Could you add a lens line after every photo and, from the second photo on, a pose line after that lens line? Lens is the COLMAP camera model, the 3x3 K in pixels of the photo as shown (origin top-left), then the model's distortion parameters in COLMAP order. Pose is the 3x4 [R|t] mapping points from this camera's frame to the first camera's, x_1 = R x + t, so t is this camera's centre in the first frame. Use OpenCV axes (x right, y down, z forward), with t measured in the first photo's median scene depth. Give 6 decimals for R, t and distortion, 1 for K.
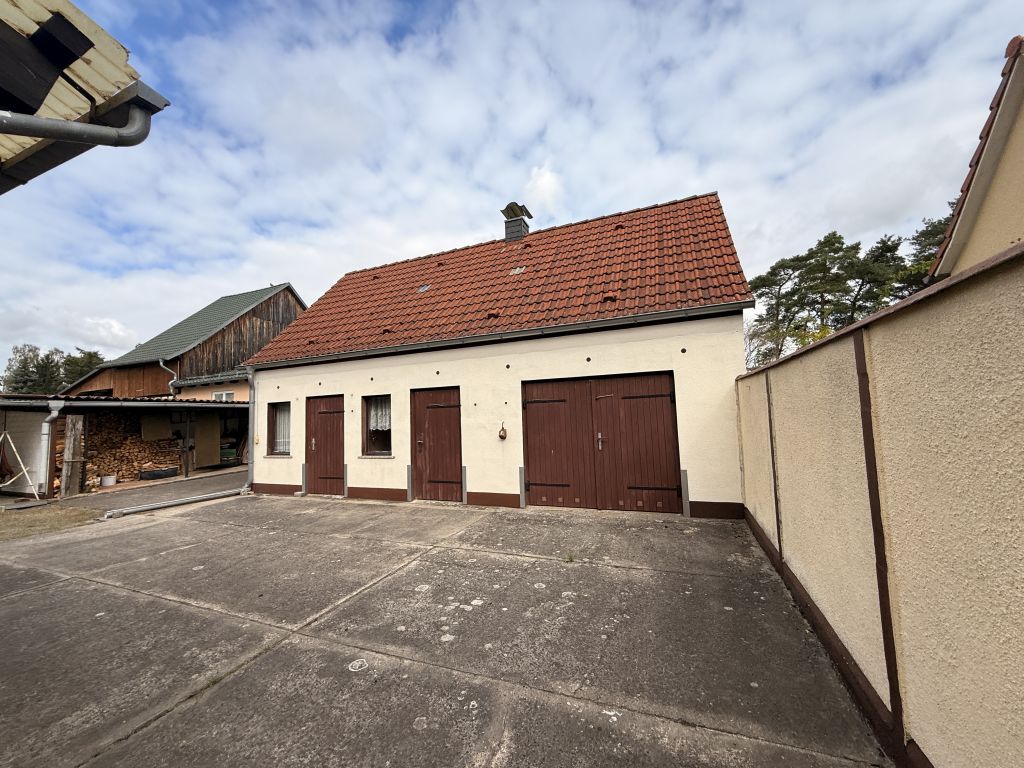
lens RADIAL K [[405.2, 0, 512.0], [0, 405.2, 384.0], [0, 0, 1]] dist [0.002463, 0.000055]
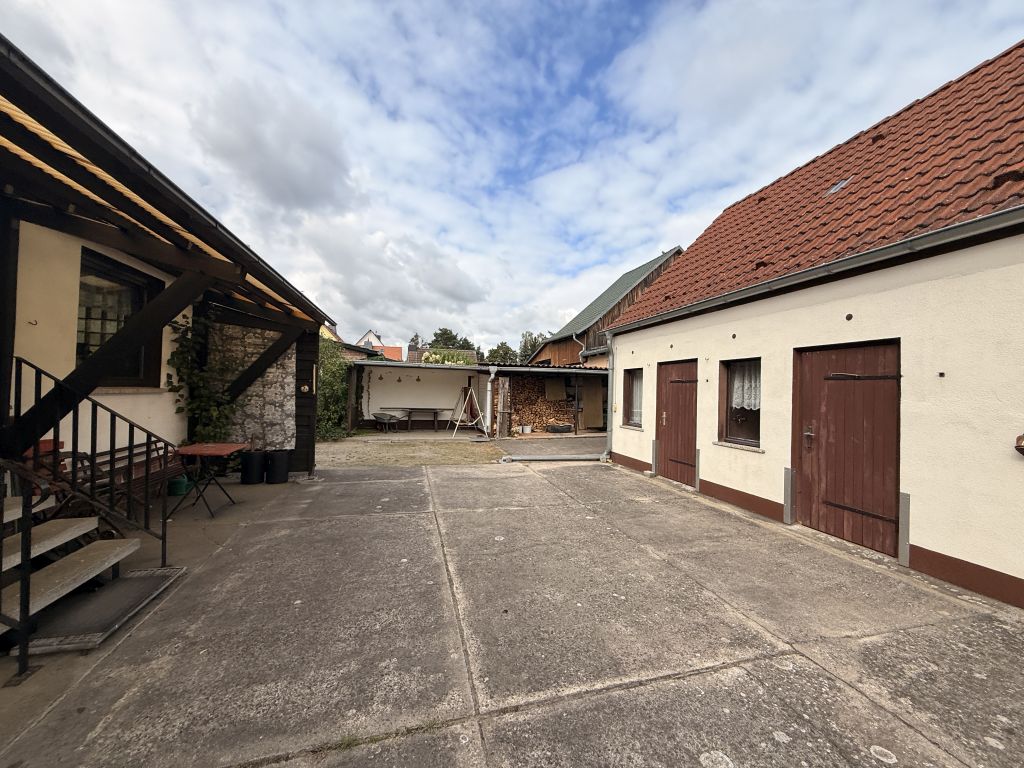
lens RADIAL K [[405.2, 0, 512.0], [0, 405.2, 384.0], [0, 0, 1]] dist [0.002463, 0.000055]
pose [[0.590360, 0.037455, -0.806270, -0.001399], [0.022092, 0.997799, 0.062528, 0.018150], [0.806838, -0.054726, 0.588233, 0.267395]]
